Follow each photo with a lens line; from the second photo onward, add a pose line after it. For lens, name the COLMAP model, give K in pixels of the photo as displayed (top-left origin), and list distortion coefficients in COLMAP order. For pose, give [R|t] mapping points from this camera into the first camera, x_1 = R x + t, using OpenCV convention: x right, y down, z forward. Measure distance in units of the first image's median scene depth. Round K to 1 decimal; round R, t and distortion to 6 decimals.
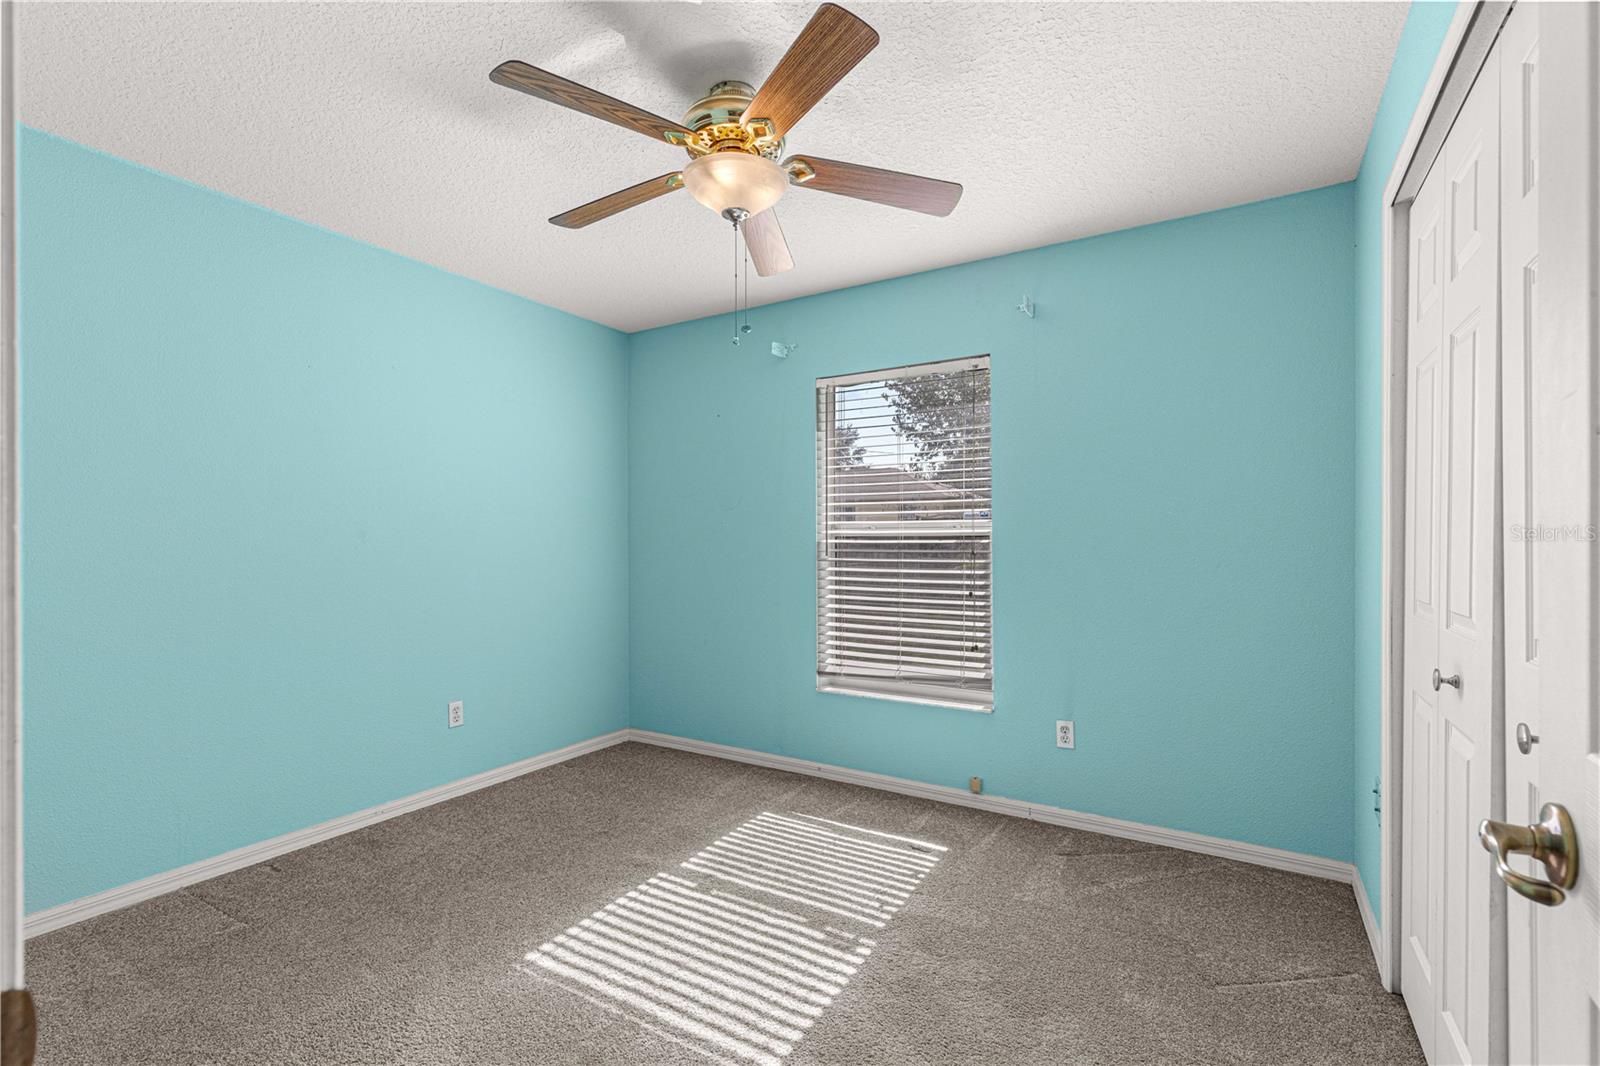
lens RADIAL K [[715.1, 0, 802.9], [0, 715.1, 543.3], [0, 0, 1]] dist [0.008458, -0.002398]
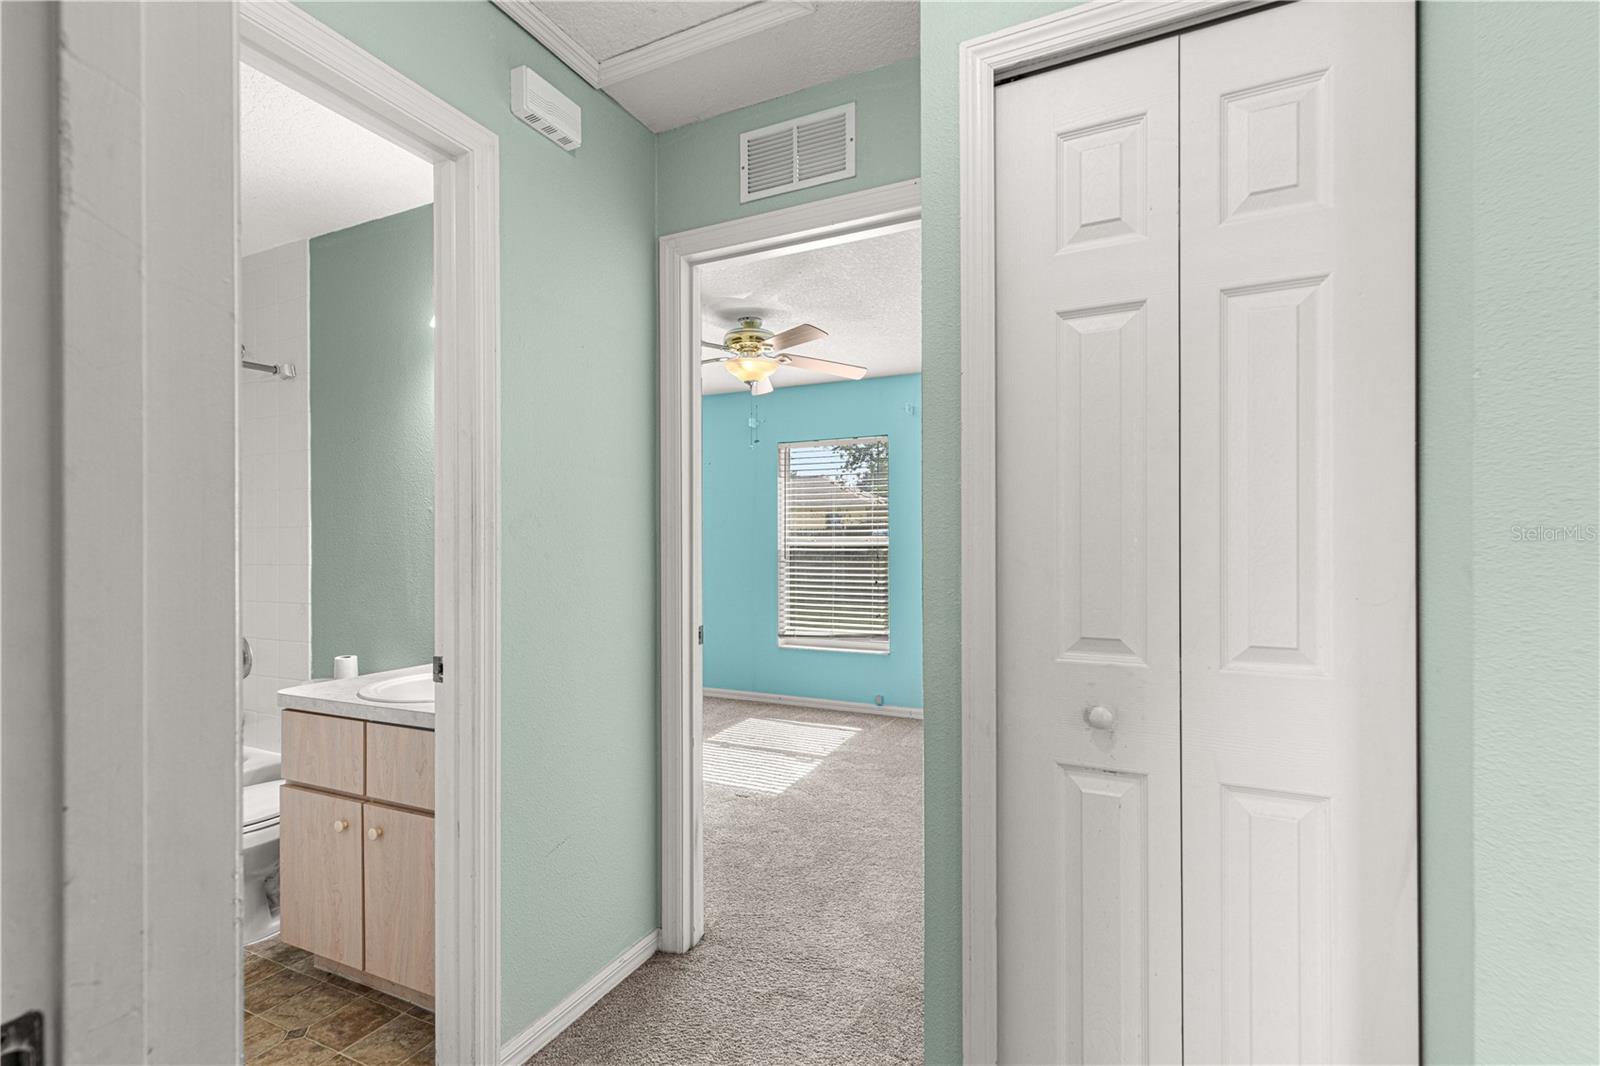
lens RADIAL K [[715.1, 0, 800.6], [0, 715.1, 543.1], [0, 0, 1]] dist [0.008458, -0.002398]
pose [[0.994996, 0.000895, 0.099911, -0.094123], [-0.000305, 0.999982, -0.005924, -0.007957], [-0.099914, 0.005864, 0.994979, -0.573984]]
